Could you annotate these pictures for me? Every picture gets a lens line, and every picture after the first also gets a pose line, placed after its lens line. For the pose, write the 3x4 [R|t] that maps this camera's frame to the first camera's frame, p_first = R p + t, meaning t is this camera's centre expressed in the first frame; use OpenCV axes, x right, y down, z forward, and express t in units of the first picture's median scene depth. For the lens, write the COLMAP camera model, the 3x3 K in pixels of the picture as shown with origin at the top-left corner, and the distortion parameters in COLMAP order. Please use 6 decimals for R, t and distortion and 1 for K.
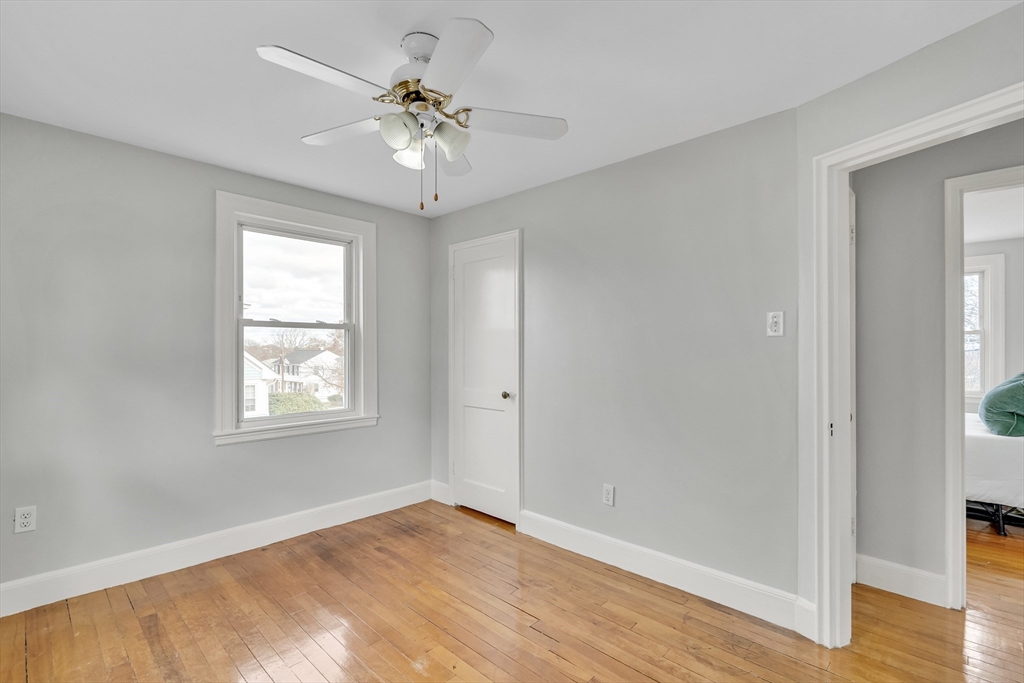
lens RADIAL K [[474.6, 0, 512.7], [0, 474.6, 344.0], [0, 0, 1]] dist [-0.000364, 0.000178]
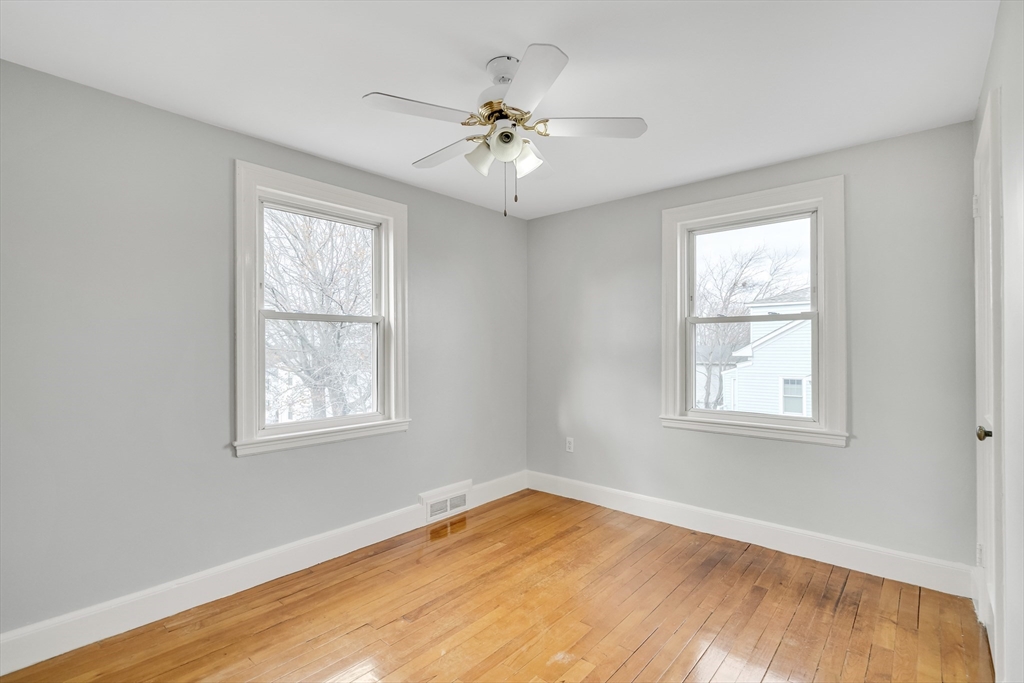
lens RADIAL K [[474.6, 0, 512.7], [0, 474.6, 344.0], [0, 0, 1]] dist [-0.000364, 0.000178]
pose [[0.048509, -0.007925, -0.998791, 0.518453], [0.013097, 0.999888, -0.007297, 0.012059], [0.998737, -0.012727, 0.048608, 0.549103]]
